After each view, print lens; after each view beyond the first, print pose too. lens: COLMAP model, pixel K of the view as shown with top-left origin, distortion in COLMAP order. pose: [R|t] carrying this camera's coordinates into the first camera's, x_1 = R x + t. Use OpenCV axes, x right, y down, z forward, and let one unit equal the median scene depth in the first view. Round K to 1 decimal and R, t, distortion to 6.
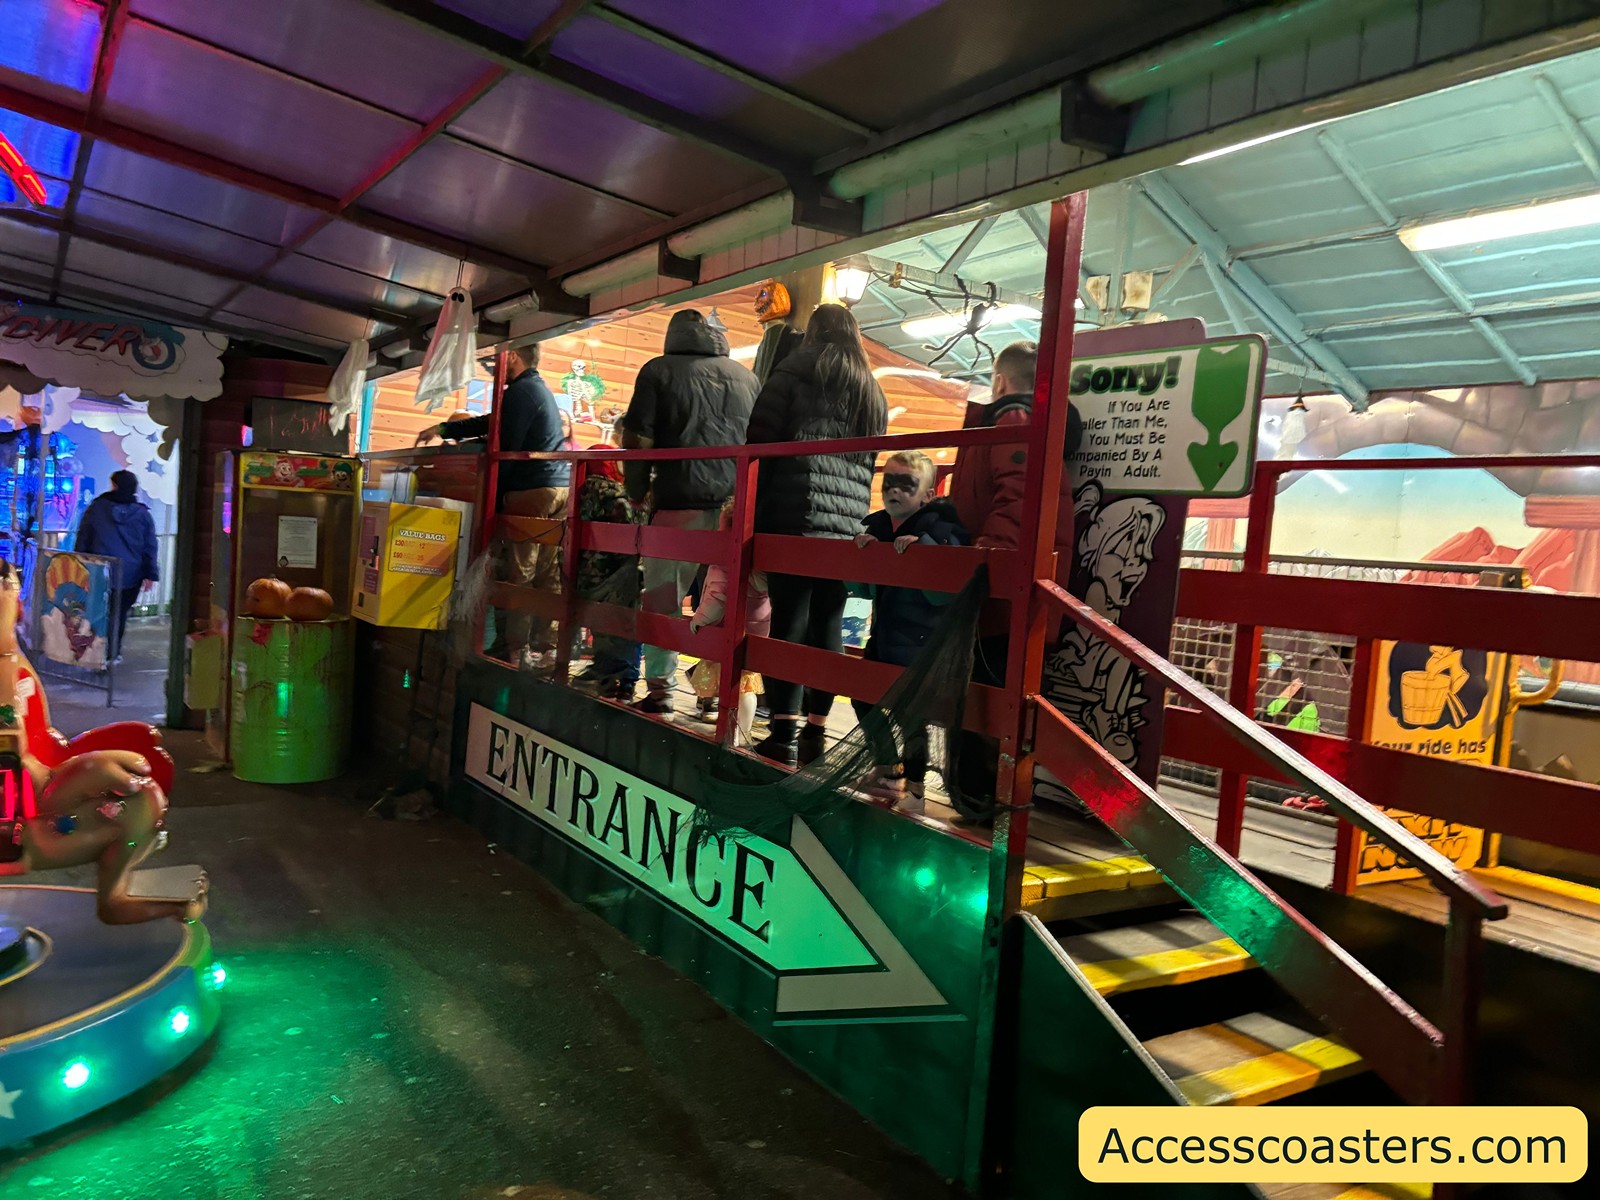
lens RADIAL K [[1163.1, 0, 794.9], [0, 1163.1, 601.6], [0, 0, 1]] dist [-0.014108, 0.003852]
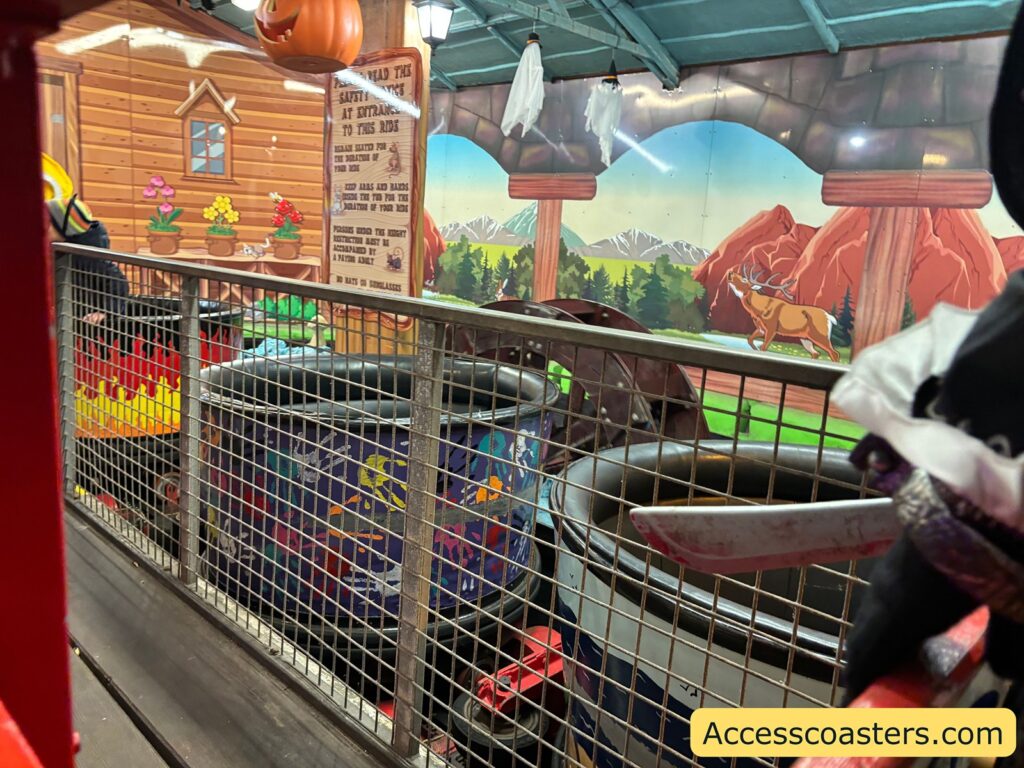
lens RADIAL K [[744.4, 0, 512.4], [0, 744.4, 384.2], [0, 0, 1]] dist [-0.014108, 0.003852]
pose [[0.973309, -0.075182, 0.216833, 0.211936], [0.035833, 0.983015, 0.179992, -0.035724], [-0.226682, -0.167418, 0.959472, 0.404624]]
